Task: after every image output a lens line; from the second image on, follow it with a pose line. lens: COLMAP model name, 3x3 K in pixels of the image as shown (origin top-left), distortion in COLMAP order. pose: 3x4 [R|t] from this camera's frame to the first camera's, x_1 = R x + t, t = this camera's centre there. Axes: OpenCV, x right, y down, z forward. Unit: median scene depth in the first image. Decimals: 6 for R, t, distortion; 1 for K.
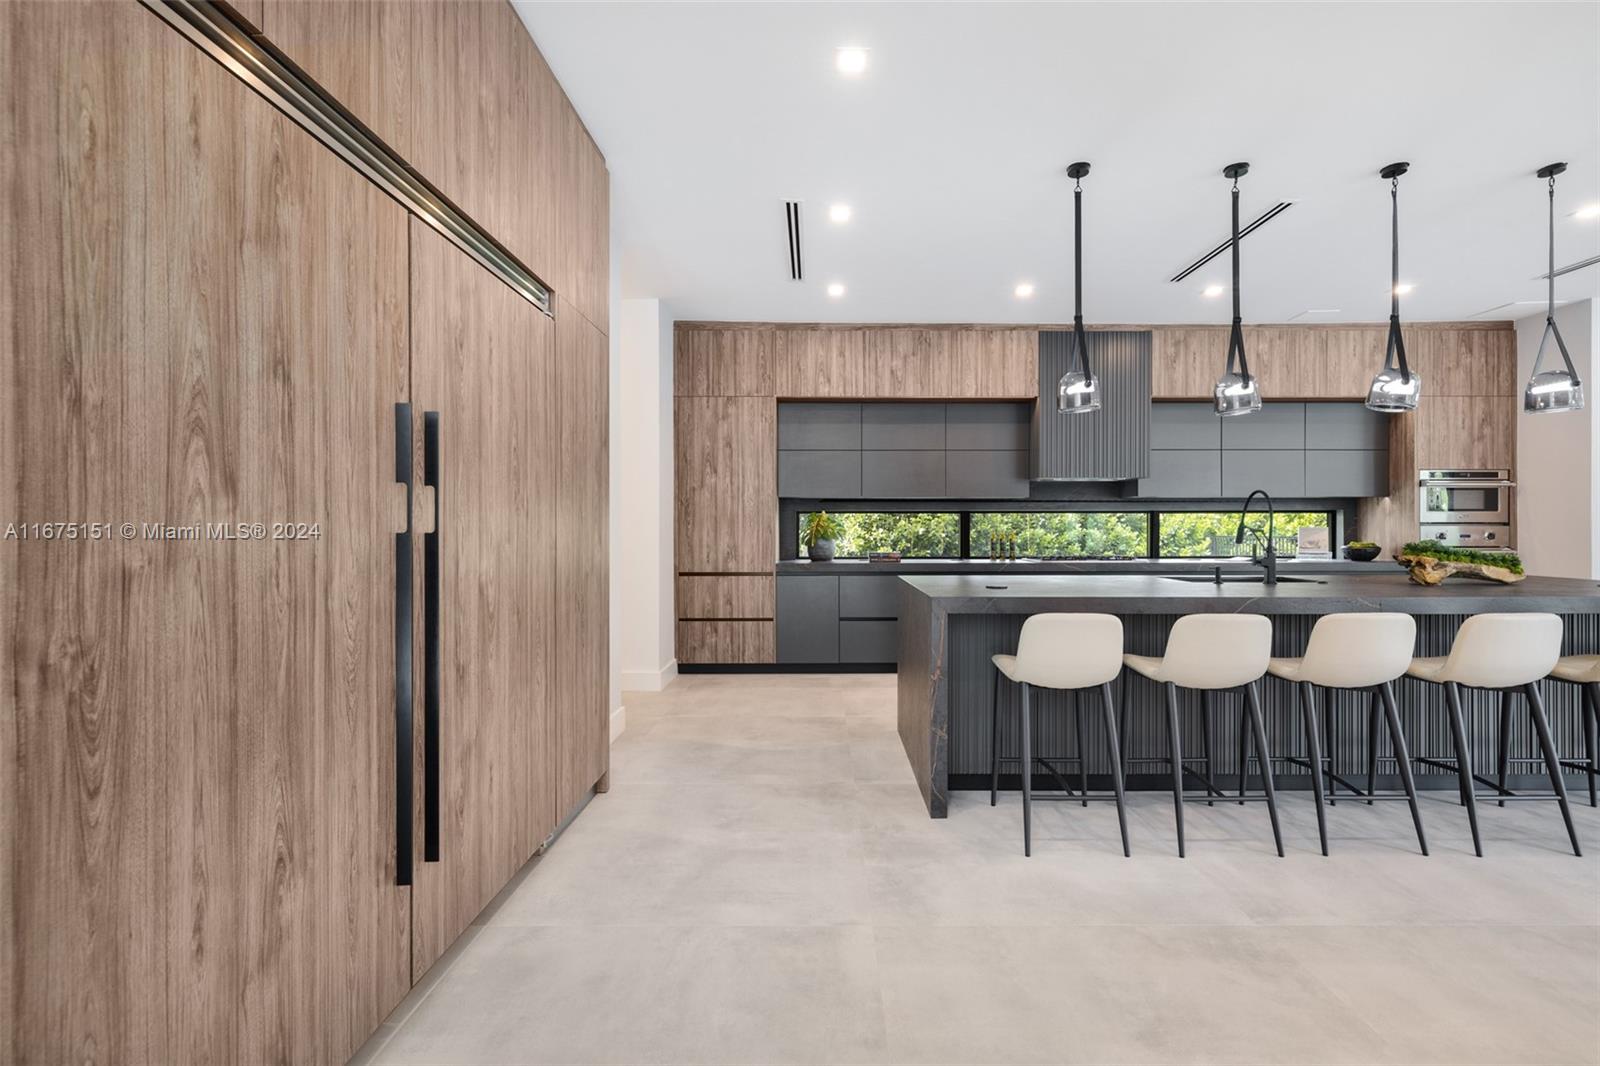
lens RADIAL K [[688.9, 0, 815.1], [0, 688.9, 528.6], [0, 0, 1]] dist [-0.001383, -0.000395]
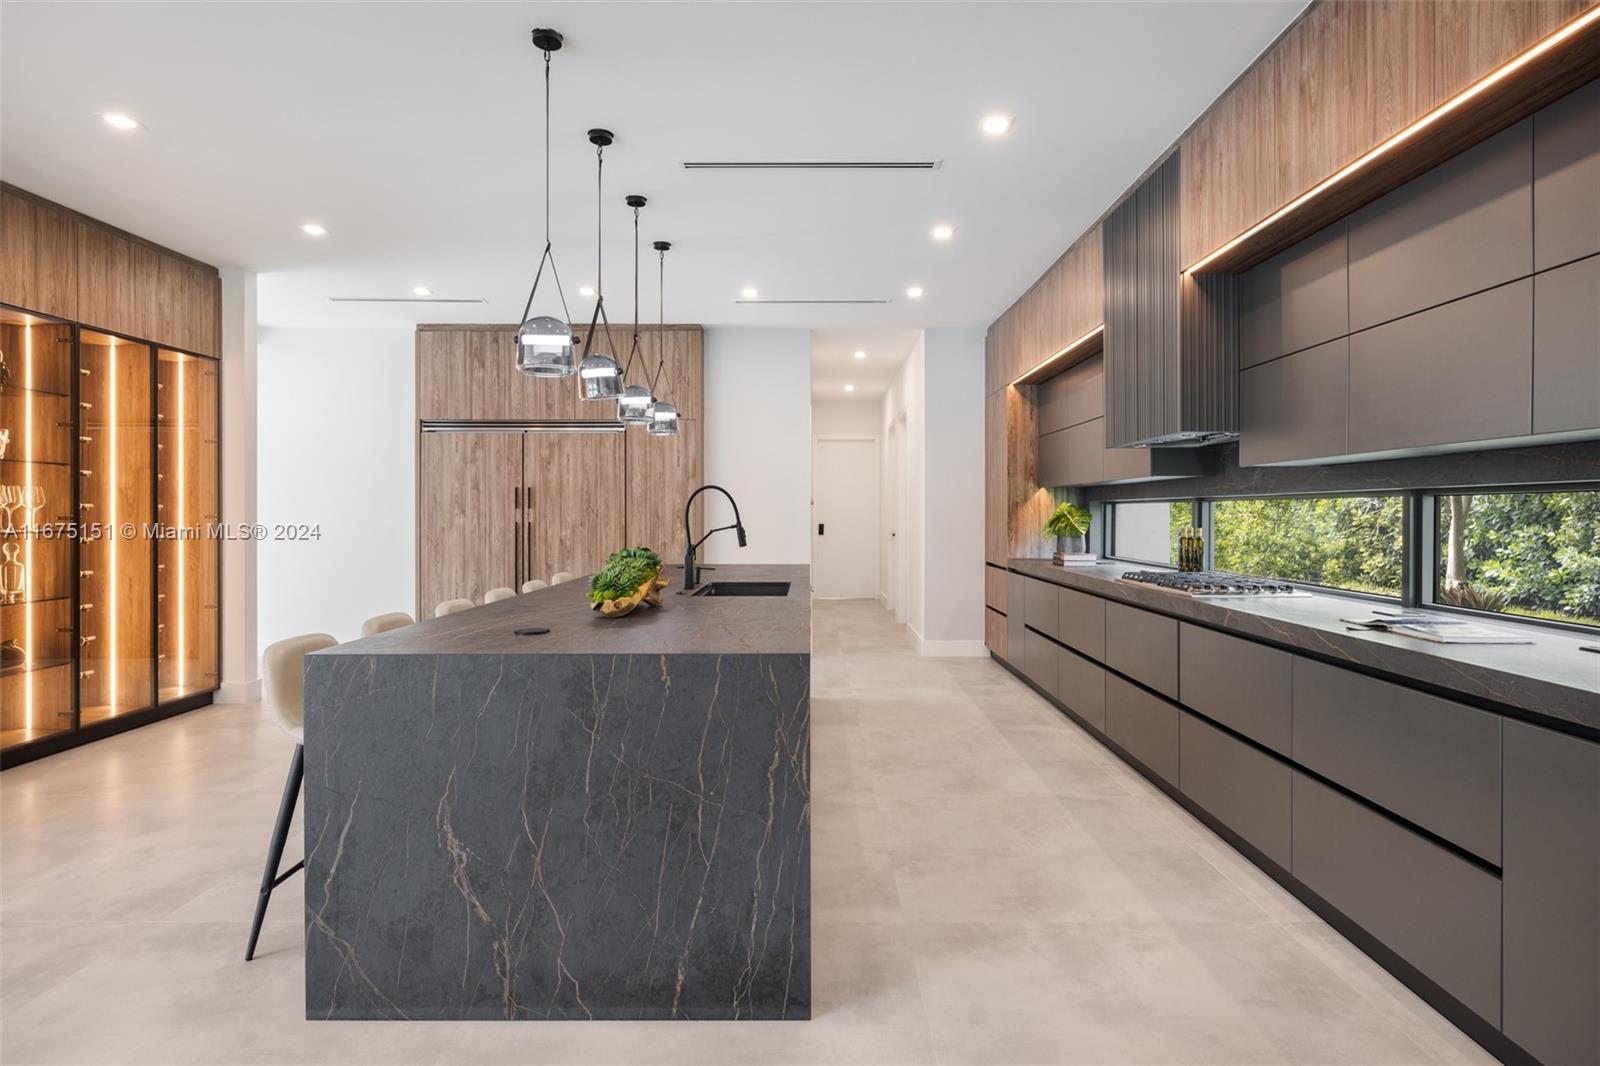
lens RADIAL K [[843.9, 0, 810.9], [0, 843.9, 518.5], [0, 0, 1]] dist [0.000467, -0.000127]
pose [[0.008217, 0.008472, -0.999930, 1.118131], [-0.000103, 0.999964, 0.008472, -0.014766], [0.999966, 0.000033, 0.008217, 0.720656]]
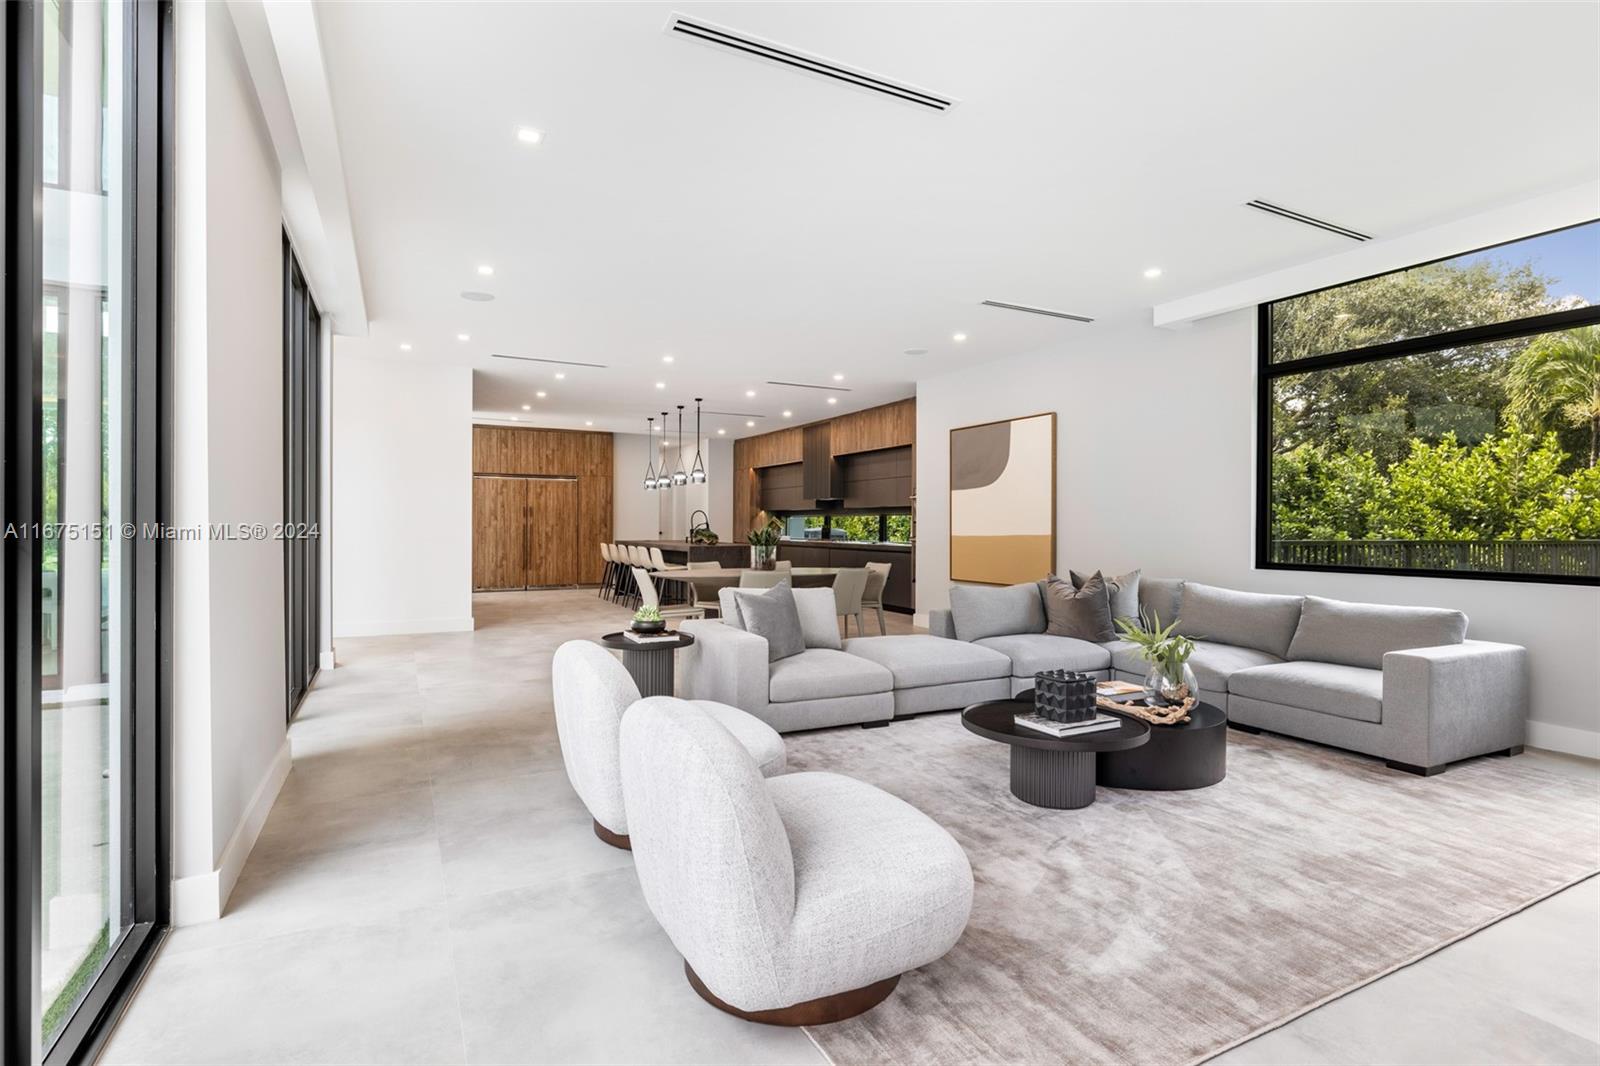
lens RADIAL K [[771.8, 0, 796.3], [0, 771.8, 527.3], [0, 0, 1]] dist [-0.001181, -0.000068]
pose [[0.463626, 0.005169, -0.886016, 2.356924], [-0.005010, 0.999982, 0.003212, 0.000799], [0.886017, 0.002950, 0.463644, -0.080221]]
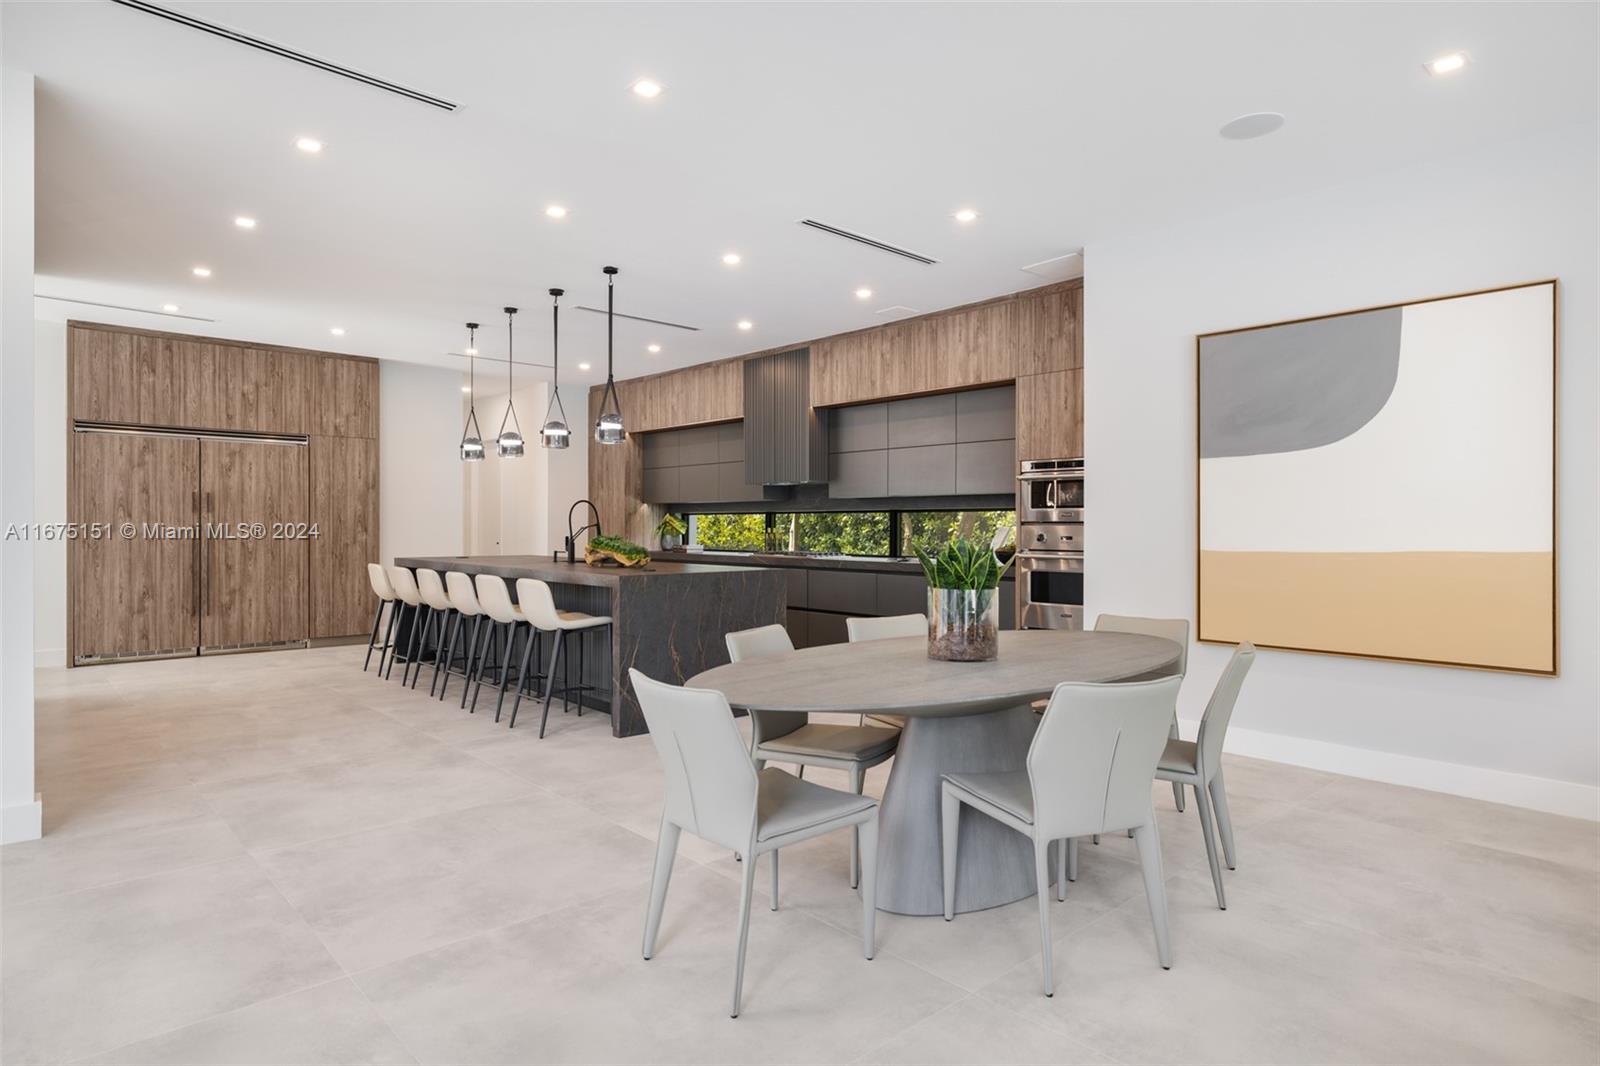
lens RADIAL K [[882.4, 0, 800.0], [0, 882.4, 533.0], [0, 0, 1]] dist [0.000157, -0.001149]
pose [[0.682794, 0.008031, -0.730567, 1.507078], [-0.004716, 0.999967, 0.006585, -0.000210], [0.730596, -0.001051, 0.682809, 0.030806]]
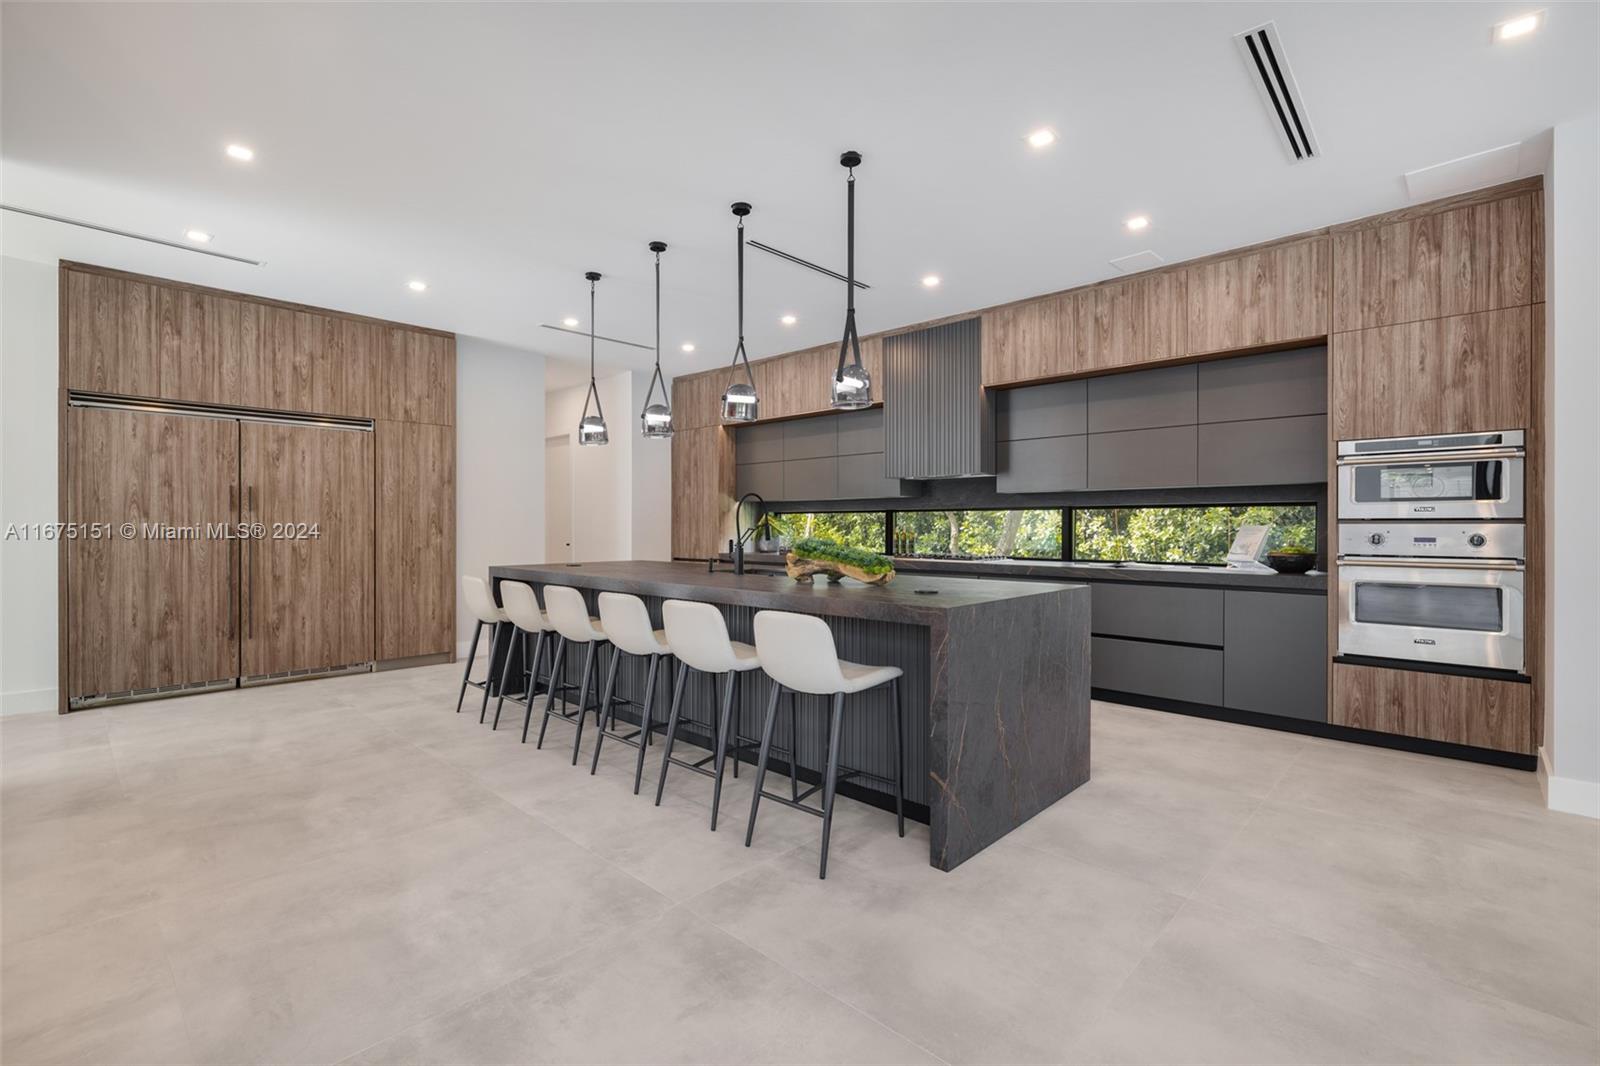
lens RADIAL K [[714.4, 0, 792.1], [0, 714.4, 528.4], [0, 0, 1]] dist [-0.004443, 0.000303]
pose [[0.724837, 0.003269, -0.688912, 0.974253], [-0.001525, 0.999994, 0.003141, -0.000713], [0.688918, -0.001226, 0.724838, 0.117134]]
